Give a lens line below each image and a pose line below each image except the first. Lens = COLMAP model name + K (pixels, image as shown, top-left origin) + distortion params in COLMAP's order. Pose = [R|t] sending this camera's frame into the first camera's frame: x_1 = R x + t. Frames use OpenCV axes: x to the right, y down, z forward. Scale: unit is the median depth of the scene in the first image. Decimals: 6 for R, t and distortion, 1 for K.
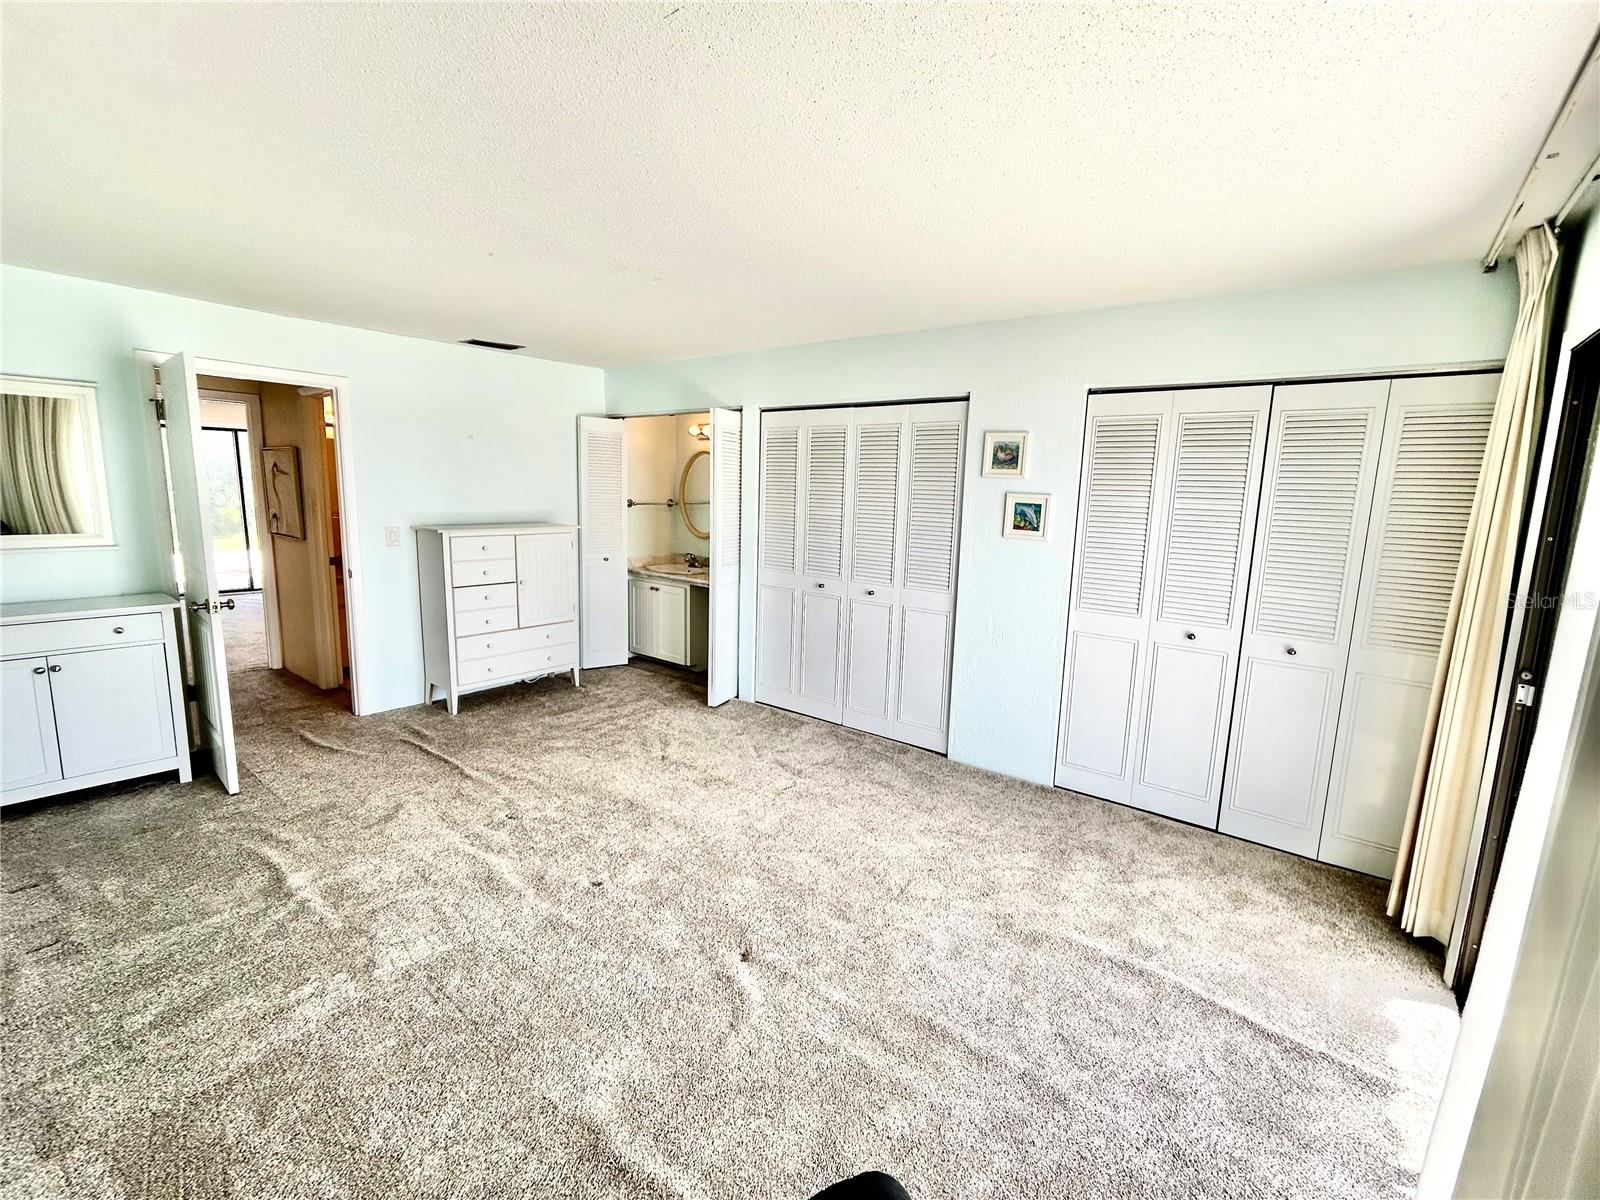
lens RADIAL K [[711.5, 0, 781.9], [0, 711.5, 596.5], [0, 0, 1]] dist [-0.000639, -0.000049]
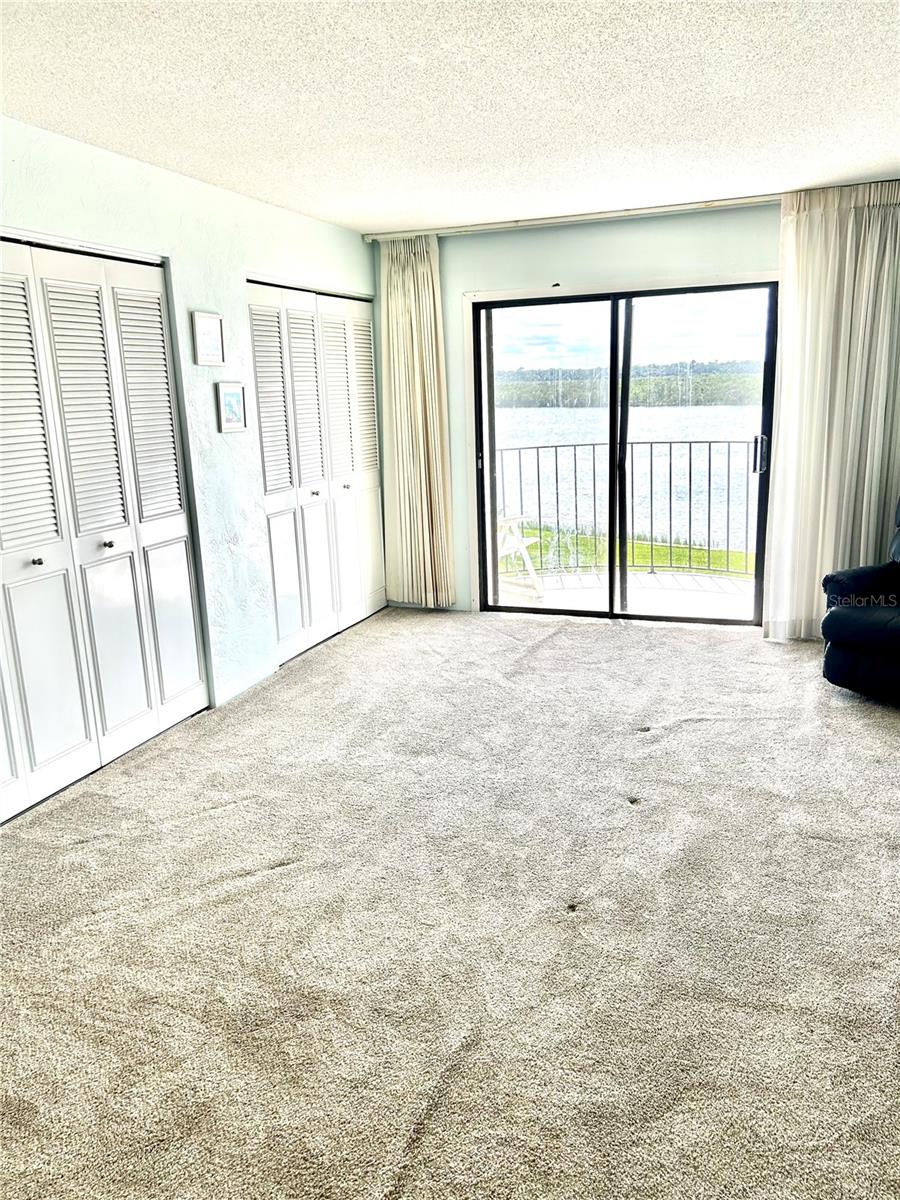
lens RADIAL K [[919.9, 0, 450.0], [0, 919.9, 600.0], [0, 0, 1]] dist [0.062365, -0.050741]
pose [[-0.336105, -0.229833, 0.913351, -0.833726], [0.171854, 0.938521, 0.299407, -0.170957], [-0.926013, 0.257595, -0.275944, 1.024963]]
